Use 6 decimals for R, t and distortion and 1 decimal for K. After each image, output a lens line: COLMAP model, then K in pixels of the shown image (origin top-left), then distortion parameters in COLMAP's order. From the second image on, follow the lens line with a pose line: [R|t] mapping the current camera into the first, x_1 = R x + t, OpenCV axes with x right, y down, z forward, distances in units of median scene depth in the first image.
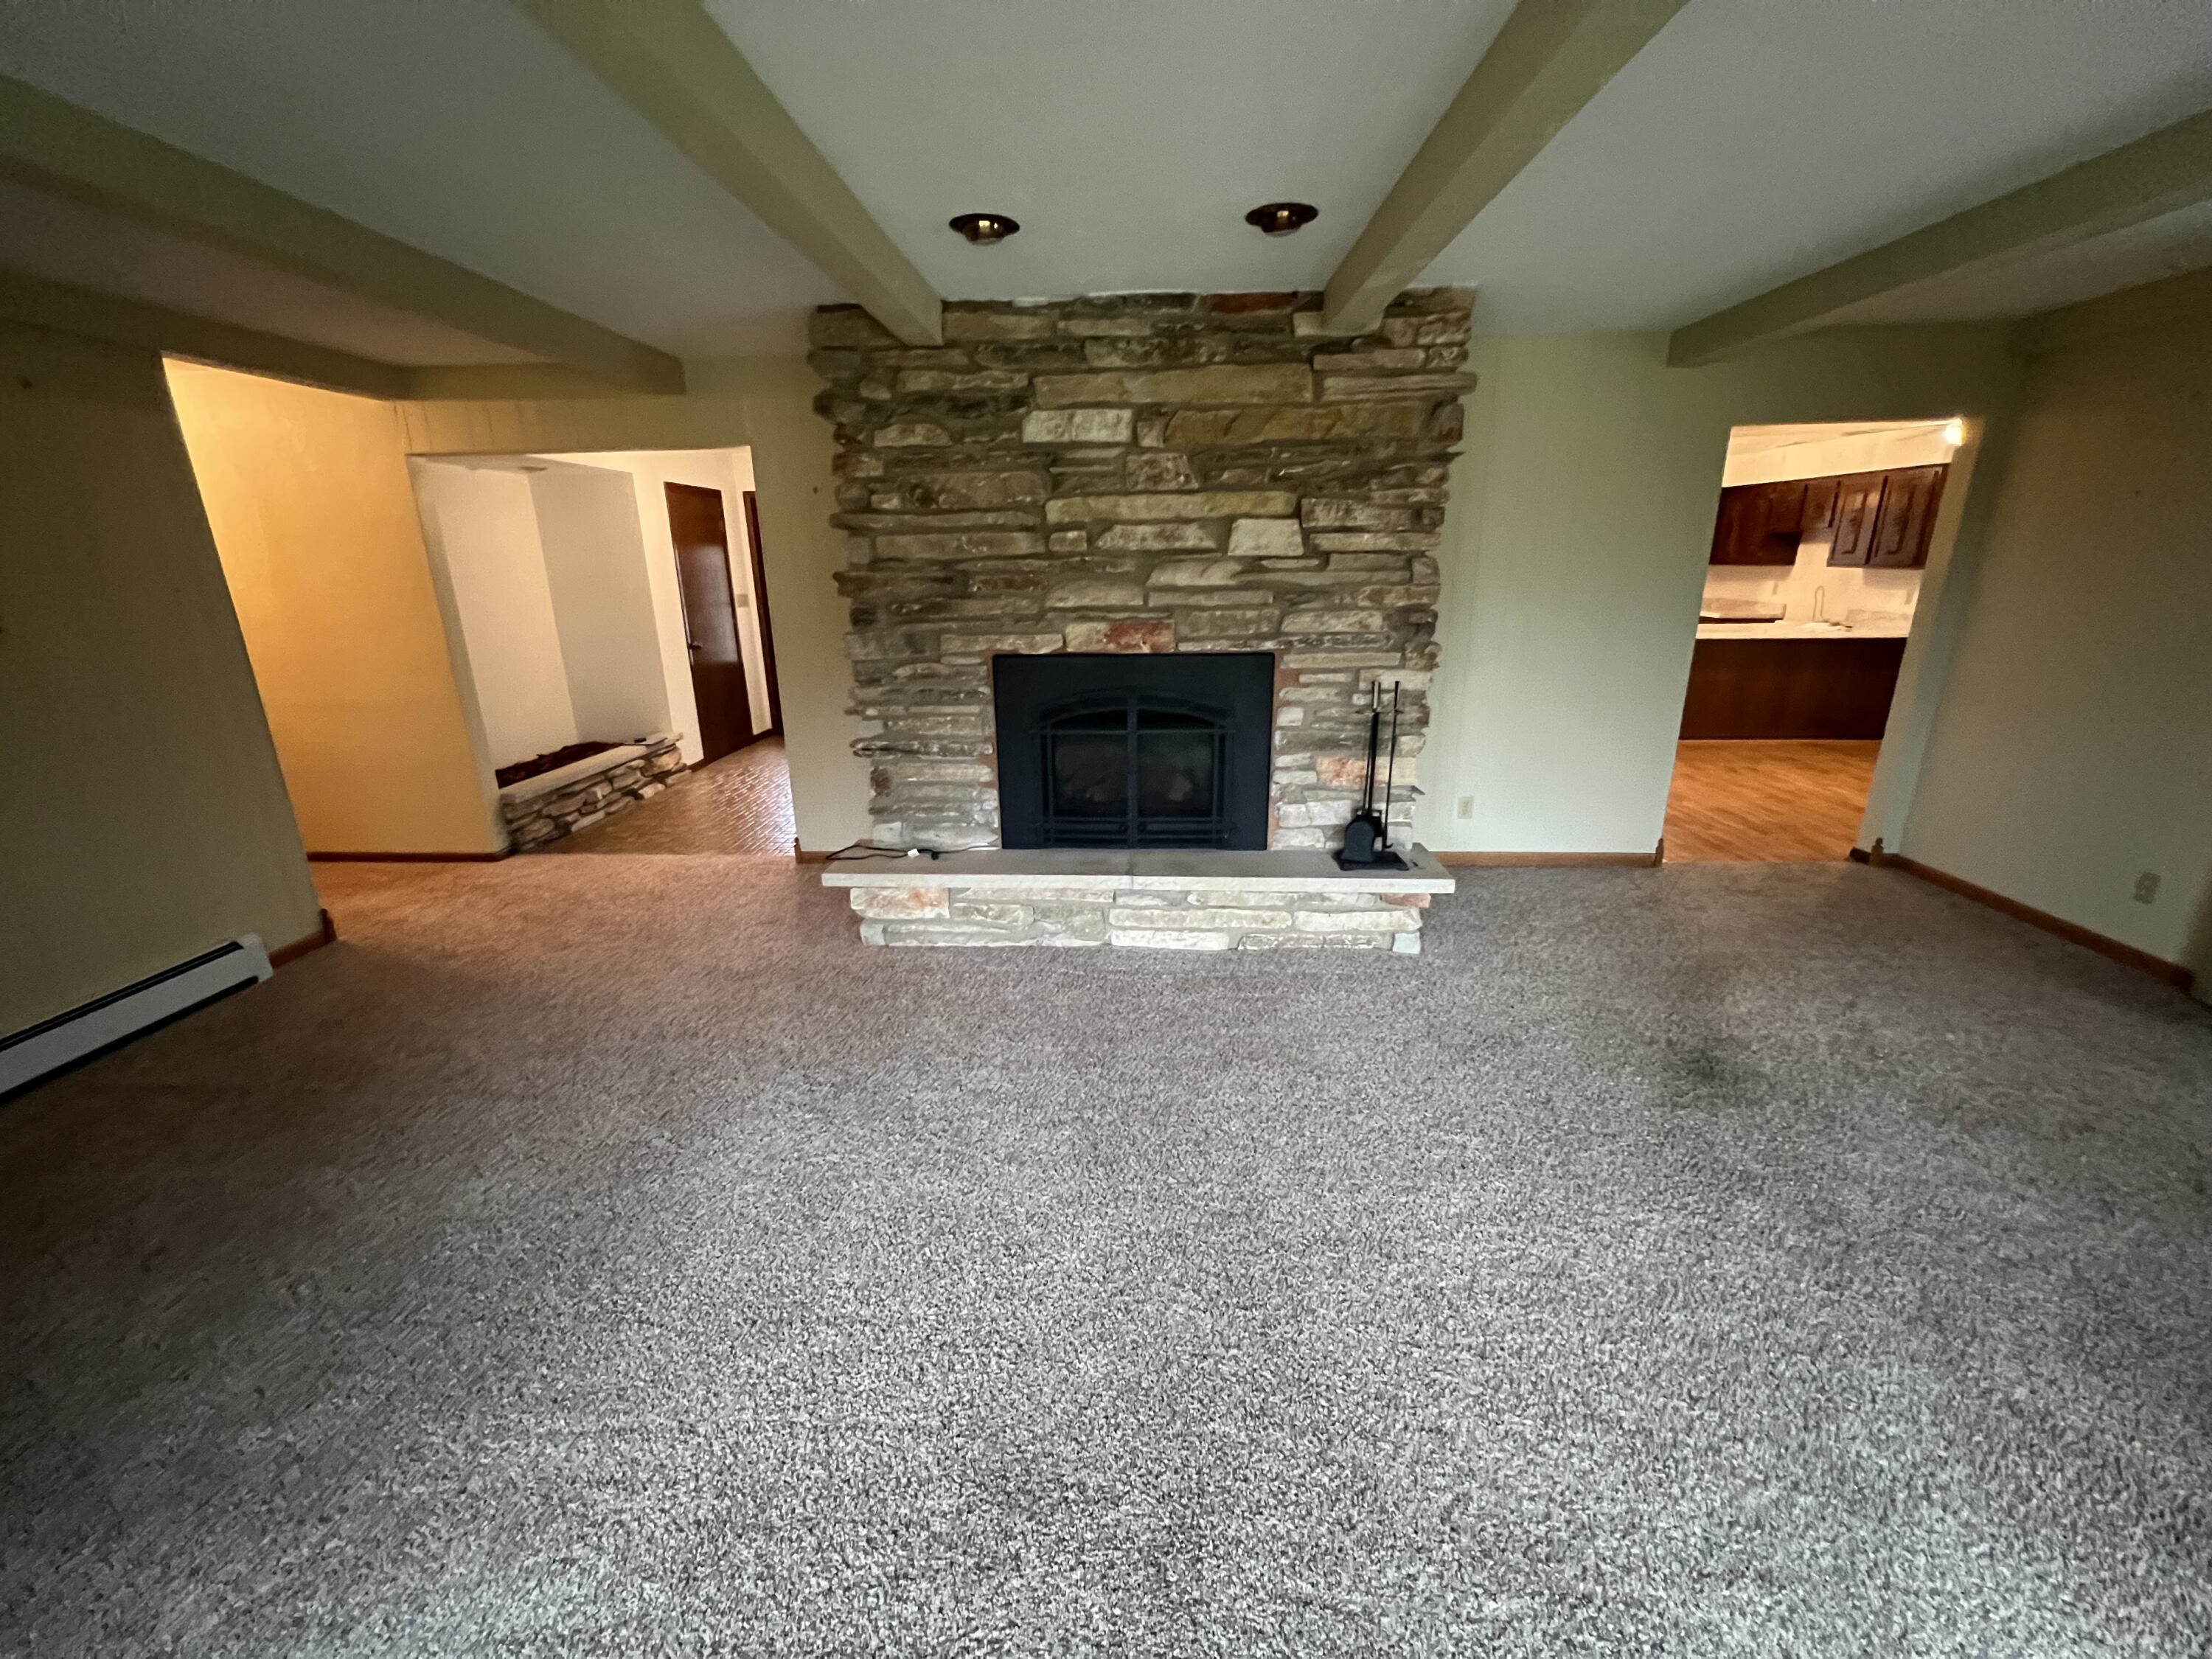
lens RADIAL K [[890.5, 0, 1103.0], [0, 890.5, 828.7], [0, 0, 1]] dist [-0.002368, 0.000188]
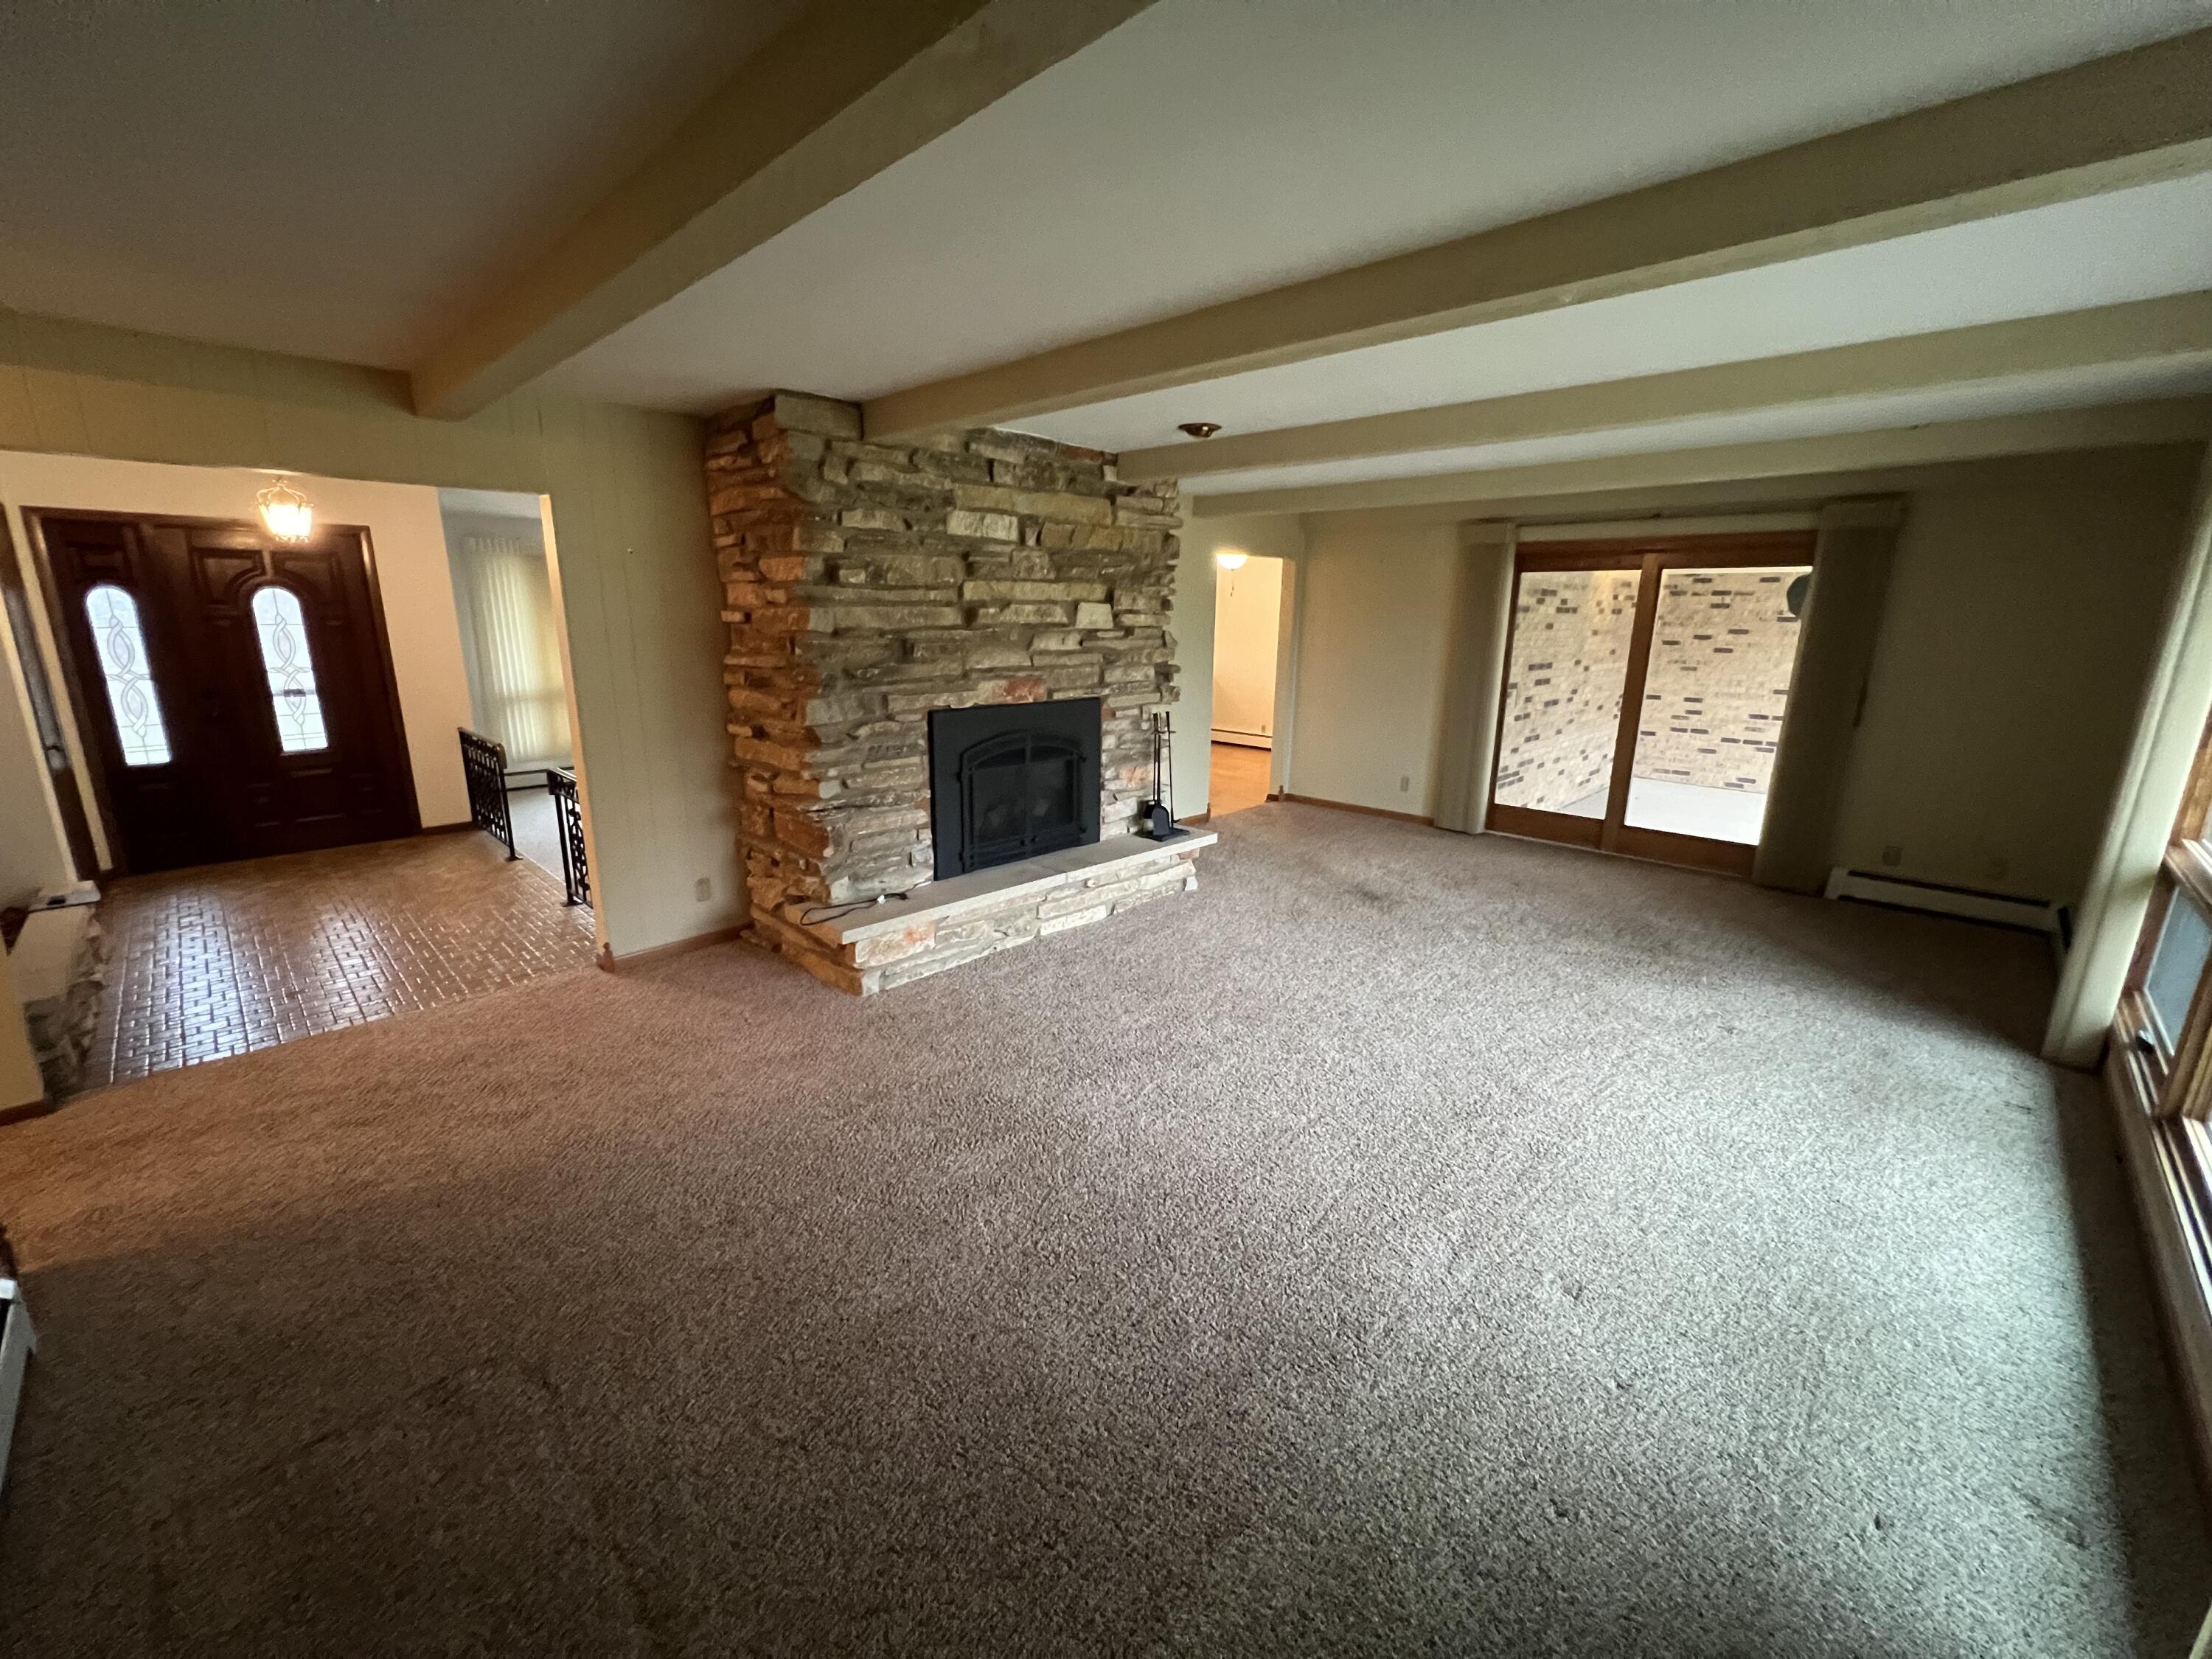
lens RADIAL K [[890.5, 0, 1119.0], [0, 890.5, 828.6], [0, 0, 1]] dist [-0.002368, 0.000188]
pose [[0.650605, -0.157426, 0.742920, -0.857816], [0.199783, 0.979299, 0.032558, -0.036003], [-0.732667, 0.127240, 0.668588, 0.074926]]
